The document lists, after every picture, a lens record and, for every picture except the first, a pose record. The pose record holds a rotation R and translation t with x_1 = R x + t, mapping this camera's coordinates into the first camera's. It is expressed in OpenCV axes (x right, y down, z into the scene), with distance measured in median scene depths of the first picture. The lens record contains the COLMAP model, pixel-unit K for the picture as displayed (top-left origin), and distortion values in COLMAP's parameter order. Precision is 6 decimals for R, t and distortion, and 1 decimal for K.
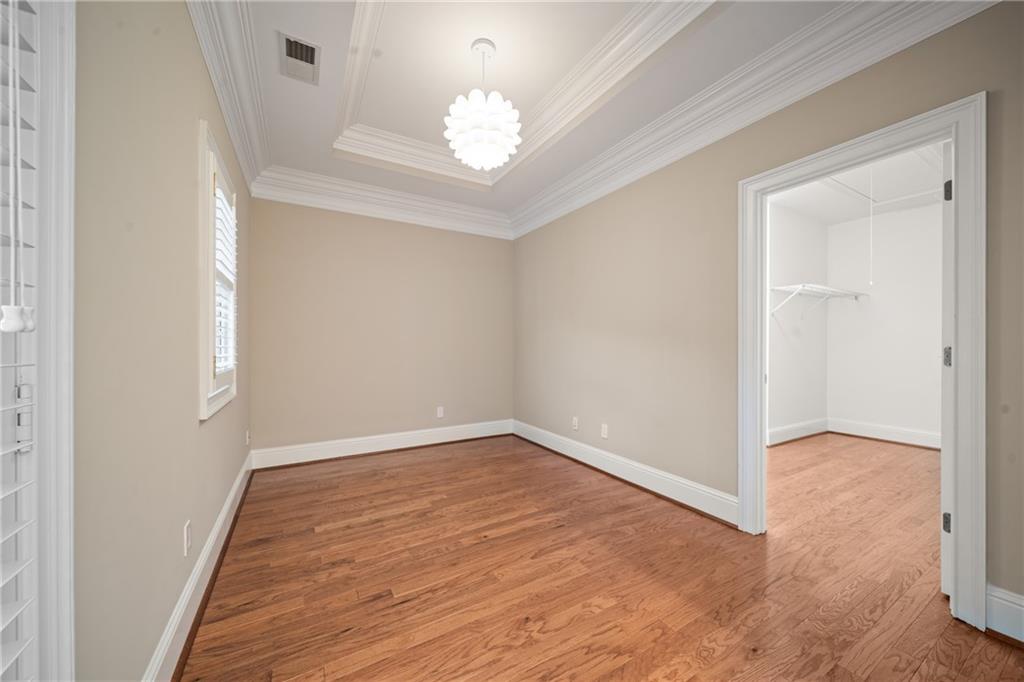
lens RADIAL K [[364.8, 0, 509.2], [0, 364.8, 340.7], [0, 0, 1]] dist [0.000879, -0.001659]
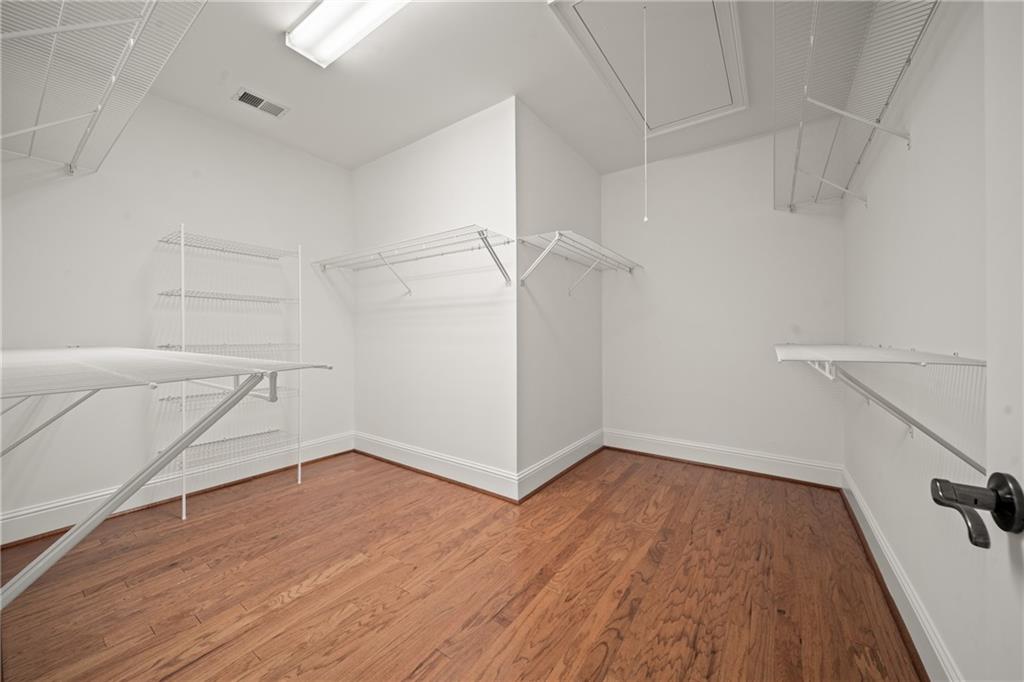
lens RADIAL K [[364.8, 0, 512.4], [0, 364.8, 331.5], [0, 0, 1]] dist [0.000879, -0.001659]
pose [[0.909178, -0.009546, 0.416298, 0.493142], [0.008876, 0.999954, 0.003546, 0.007881], [-0.416312, 0.000471, 0.909222, 0.497402]]
